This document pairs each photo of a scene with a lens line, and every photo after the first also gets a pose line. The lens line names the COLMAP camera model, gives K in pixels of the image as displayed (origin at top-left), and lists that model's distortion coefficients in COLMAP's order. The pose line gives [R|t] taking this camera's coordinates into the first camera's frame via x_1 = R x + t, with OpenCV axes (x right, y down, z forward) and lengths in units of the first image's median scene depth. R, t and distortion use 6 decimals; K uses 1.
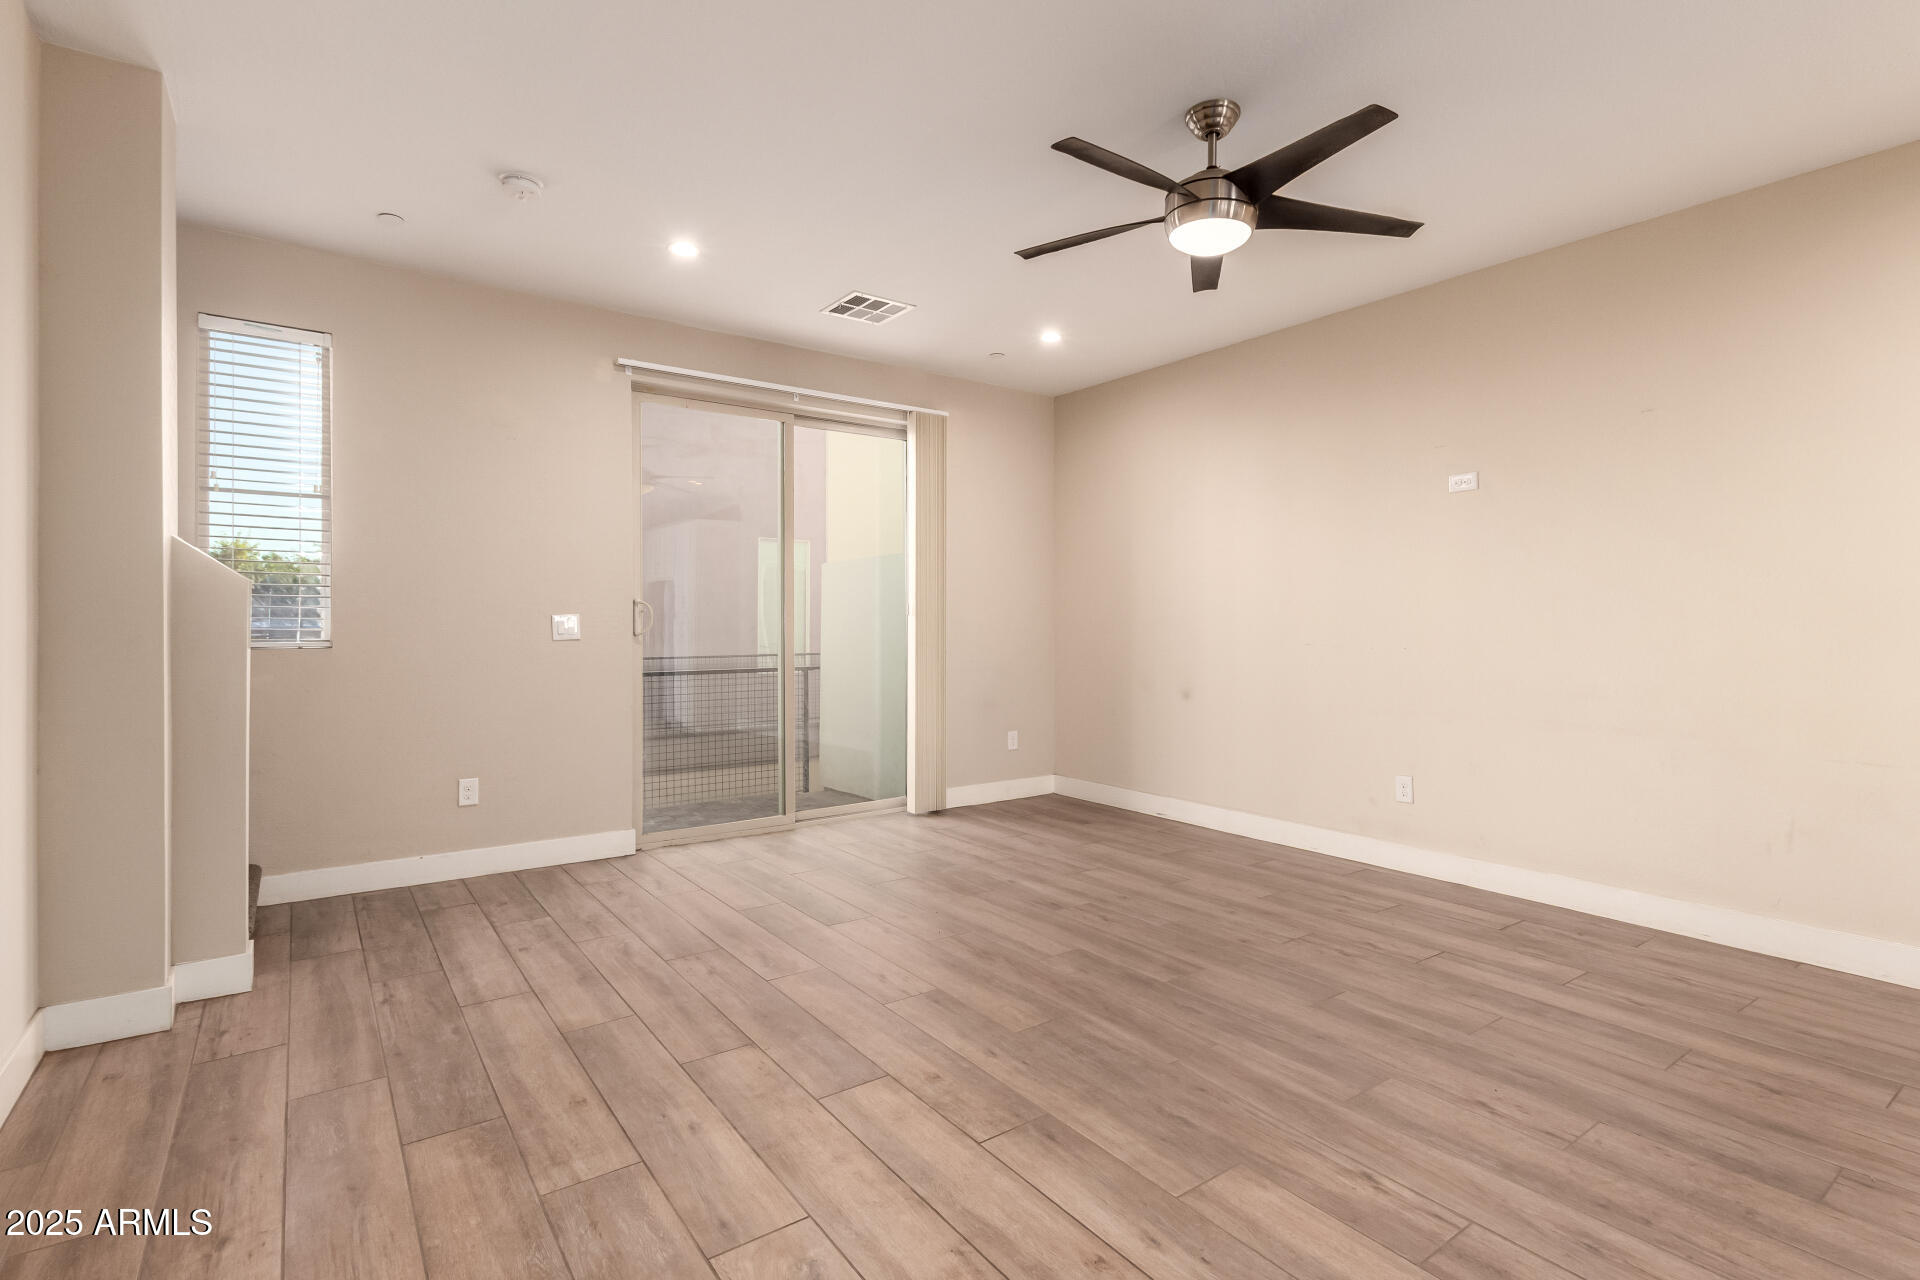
lens RADIAL K [[919.0, 0, 967.2], [0, 919.0, 634.2], [0, 0, 1]] dist [0.010463, -0.004625]
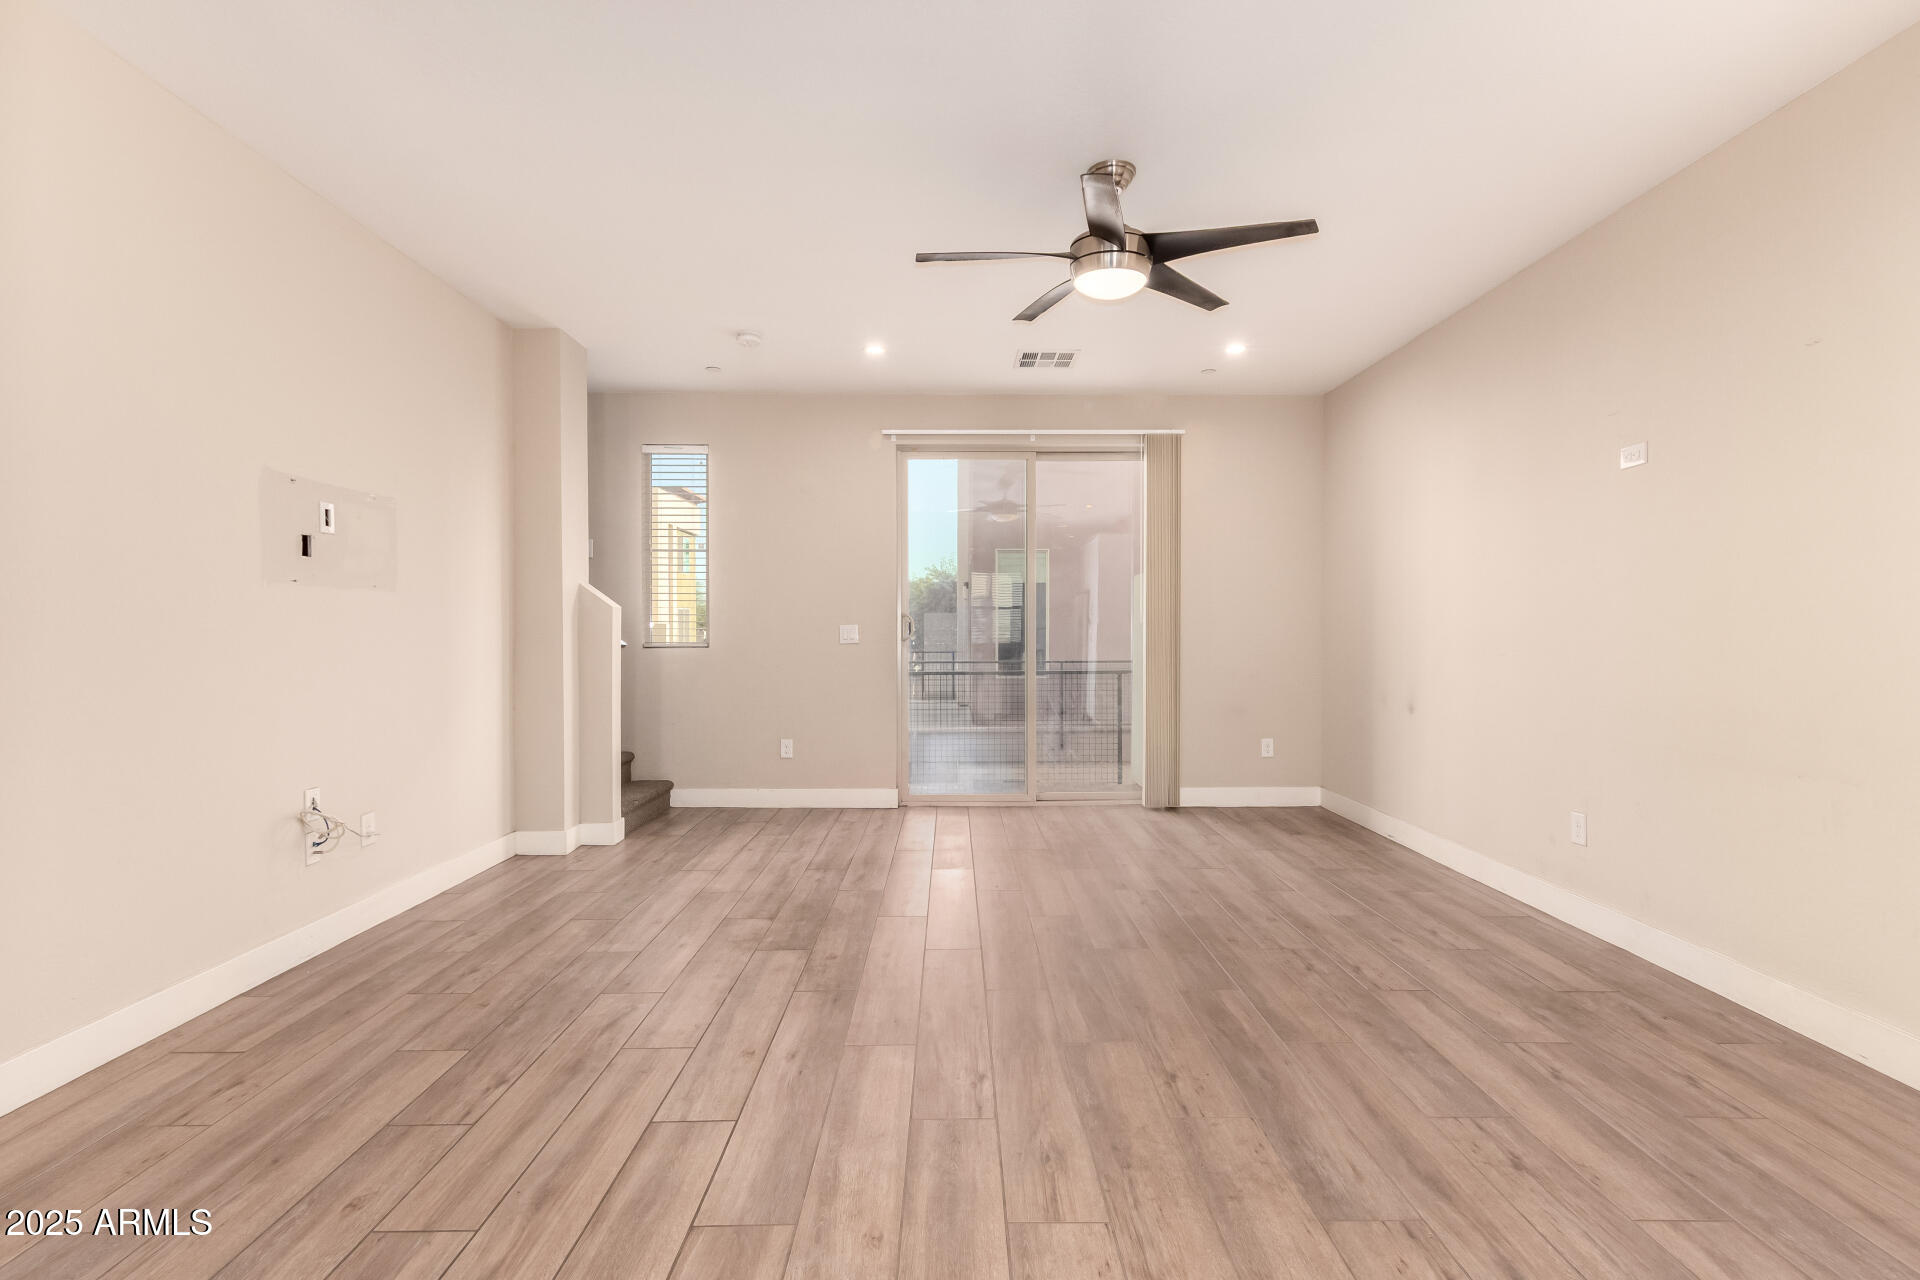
lens RADIAL K [[919.0, 0, 954.3], [0, 919.0, 655.0], [0, 0, 1]] dist [0.010463, -0.004625]
pose [[0.809432, 0.013368, -0.587062, 0.635326], [-0.003575, 0.999835, 0.017838, -0.002740], [0.587203, -0.012340, 0.809345, -0.012161]]
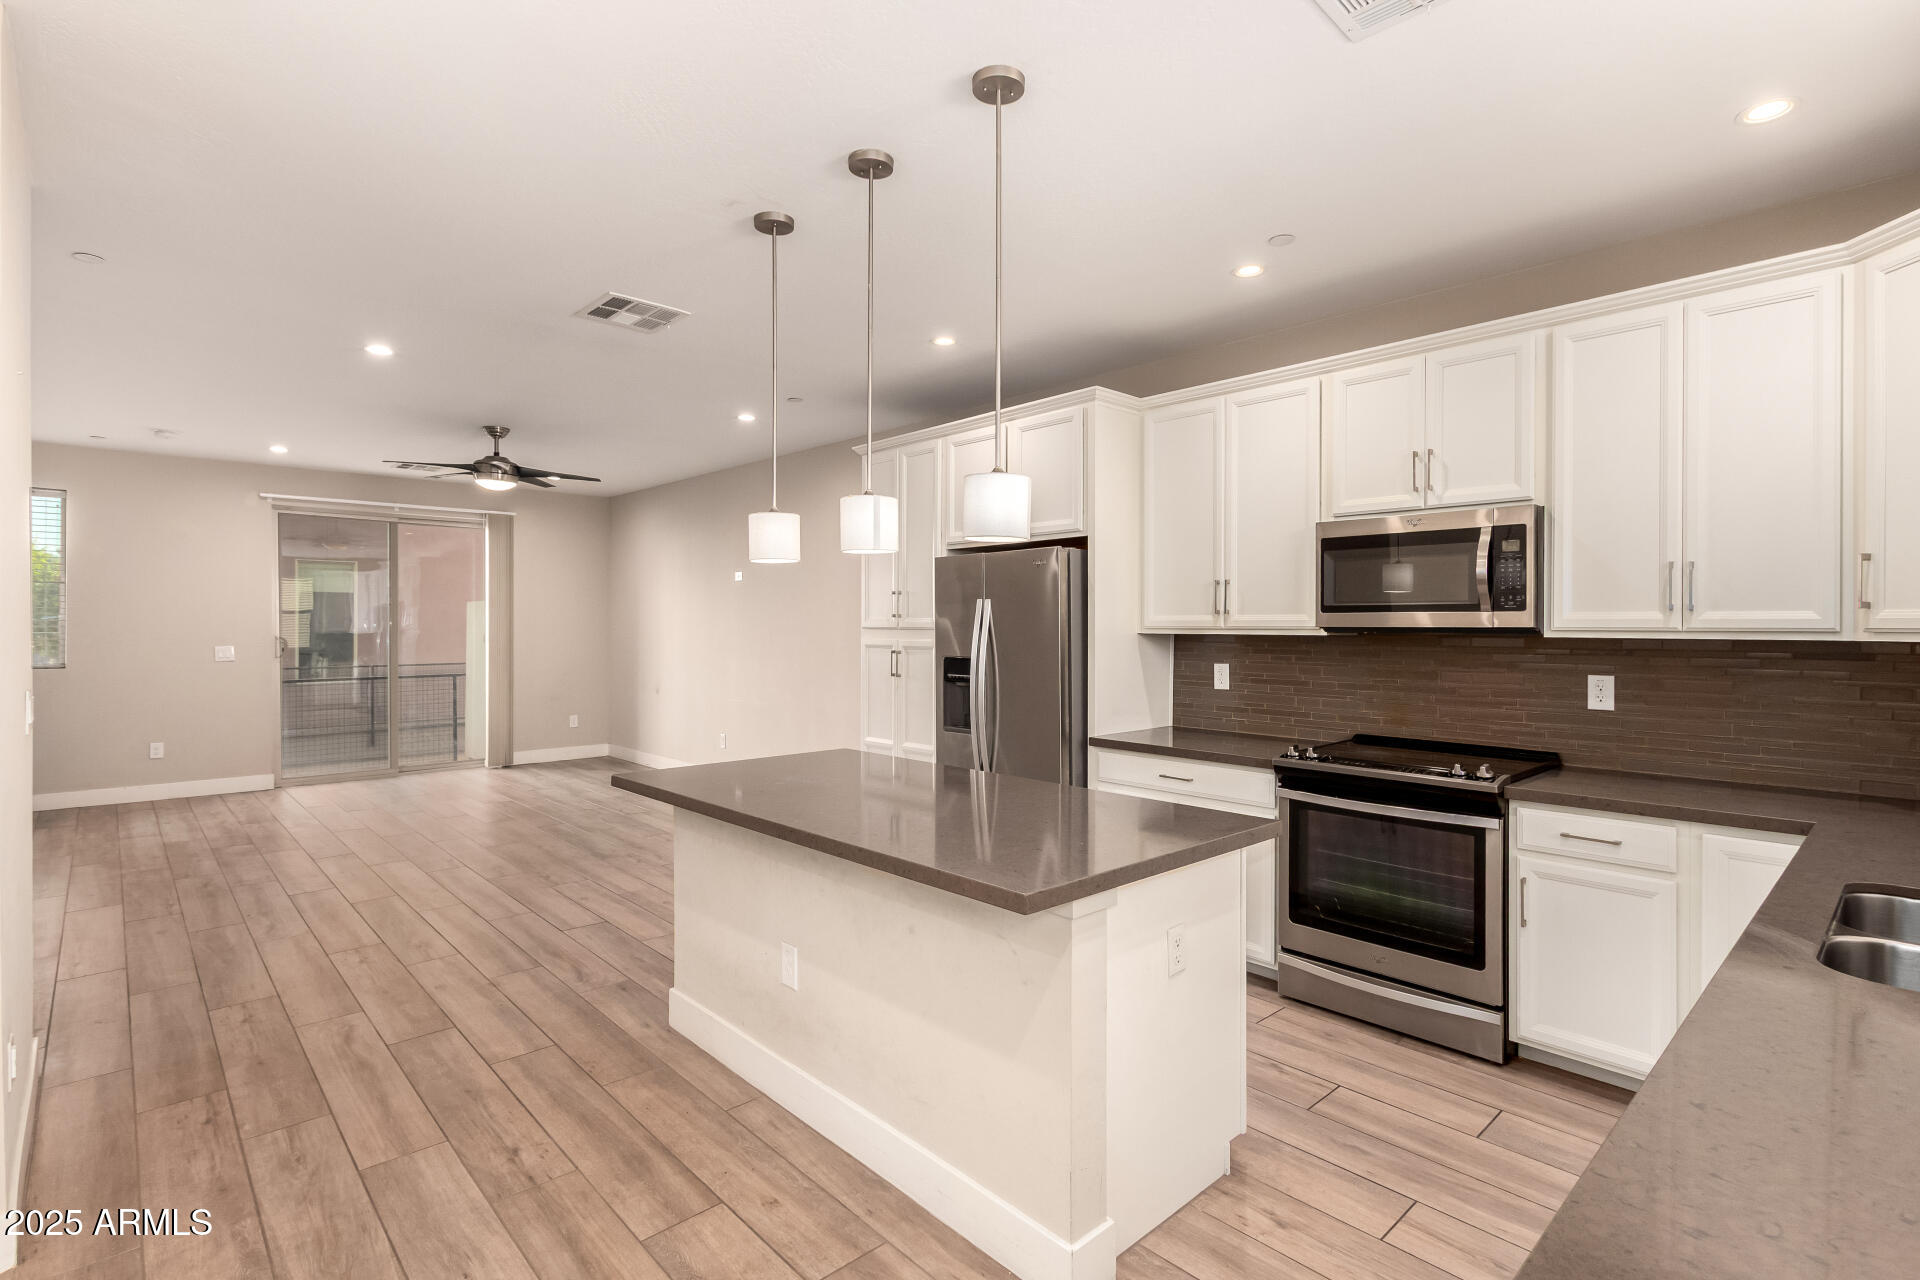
lens RADIAL K [[919.0, 0, 972.5], [0, 919.0, 631.4], [0, 0, 1]] dist [0.010463, -0.004625]
pose [[0.992428, -0.001353, 0.122817, 0.932945], [0.001485, 0.999998, -0.000985, -0.058134], [-0.122815, 0.001160, 0.992429, -1.104697]]
